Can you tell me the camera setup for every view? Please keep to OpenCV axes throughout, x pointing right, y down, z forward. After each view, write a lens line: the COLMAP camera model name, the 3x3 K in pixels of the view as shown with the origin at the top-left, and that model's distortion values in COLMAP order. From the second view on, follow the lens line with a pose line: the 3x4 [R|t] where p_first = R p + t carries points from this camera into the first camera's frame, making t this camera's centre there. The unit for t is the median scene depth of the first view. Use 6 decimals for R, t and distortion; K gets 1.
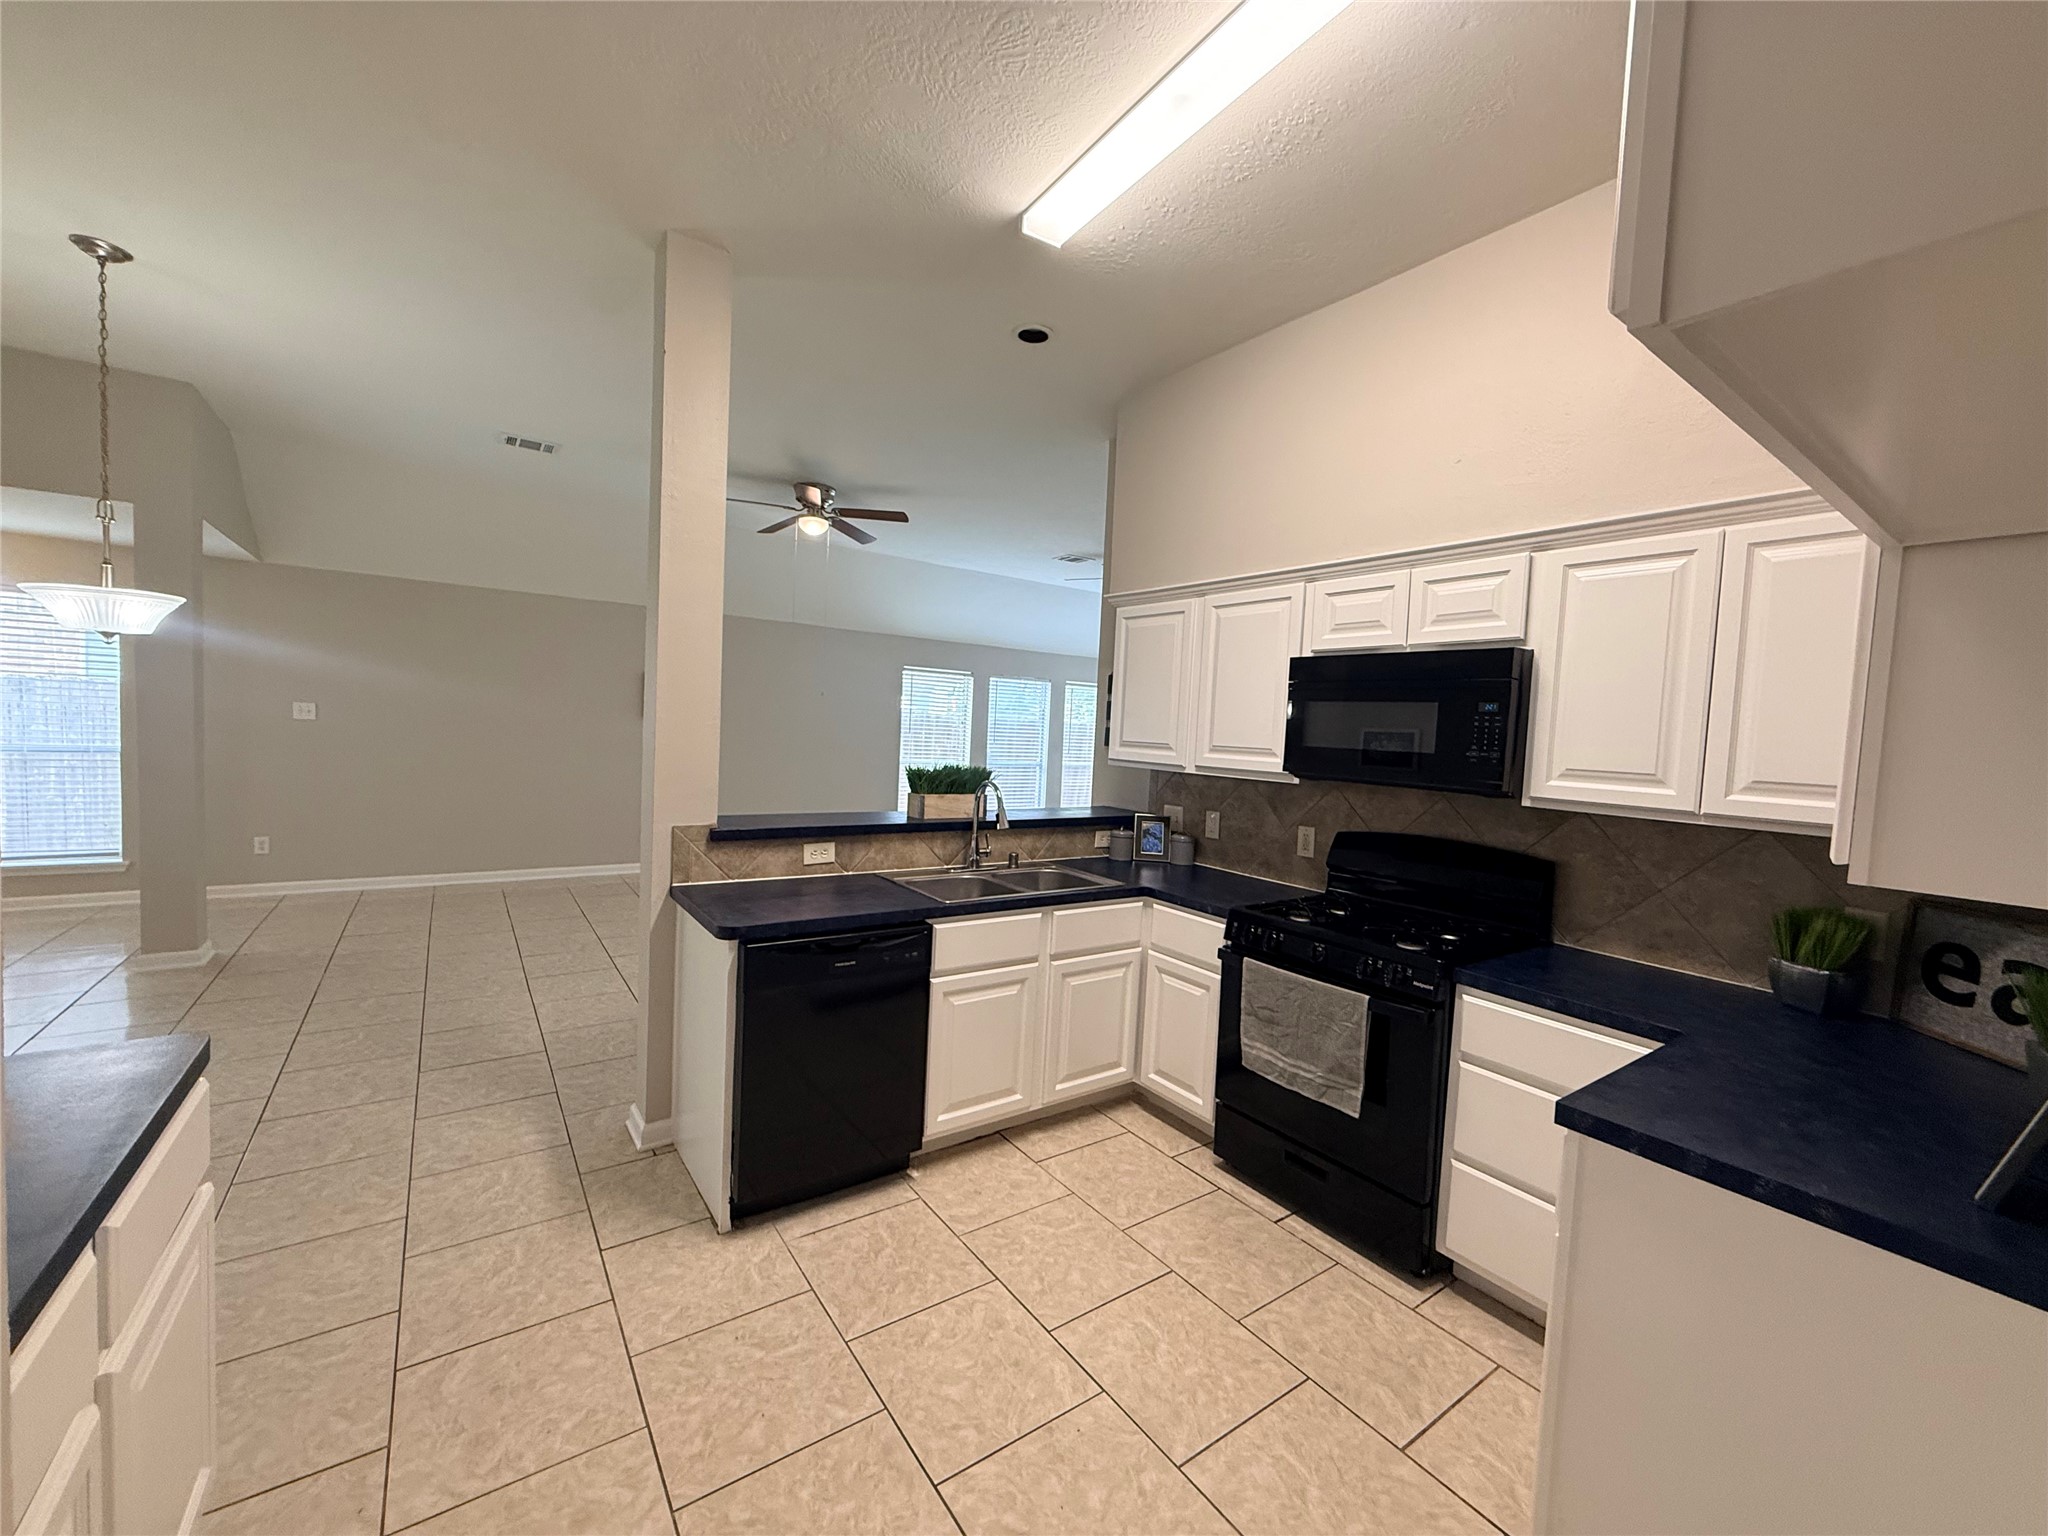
lens RADIAL K [[815.7, 0, 1022.1], [0, 815.7, 771.5], [0, 0, 1]] dist [0.003376, -0.000189]
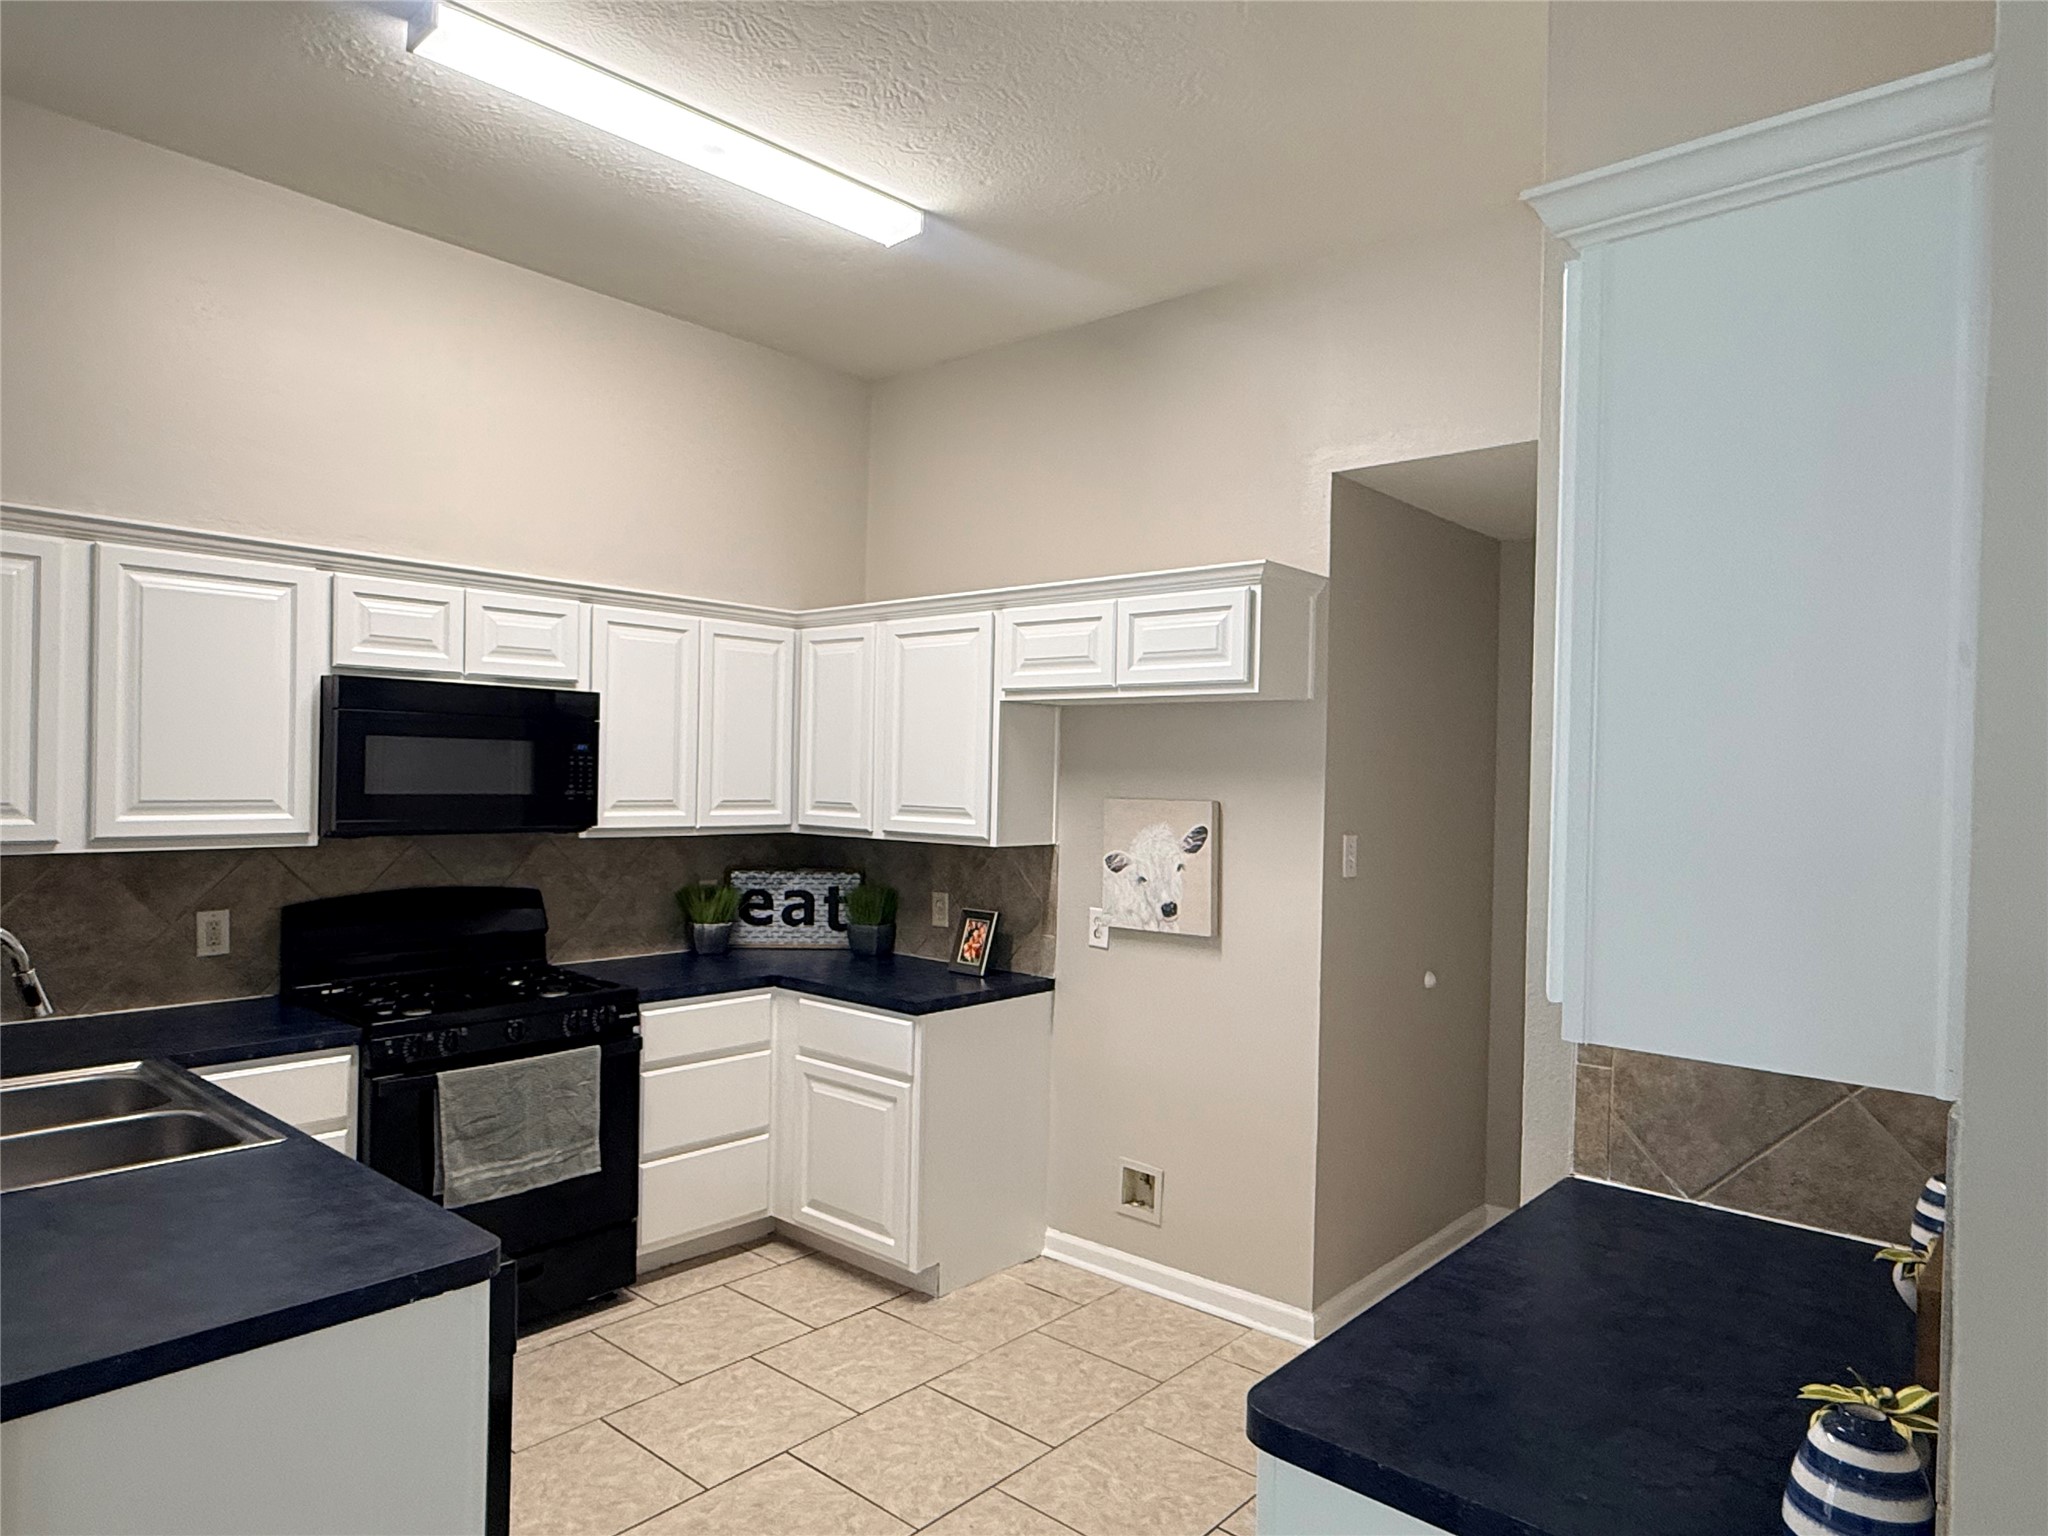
lens RADIAL K [[1236.4, 0, 1019.5], [0, 1236.4, 779.0], [0, 0, 1]] dist [-0.013946, -0.002780]
pose [[-0.229386, -0.057853, 0.971615, -1.085128], [0.023070, 0.997628, 0.064848, -0.126425], [-0.973062, 0.037290, -0.227507, 0.805232]]
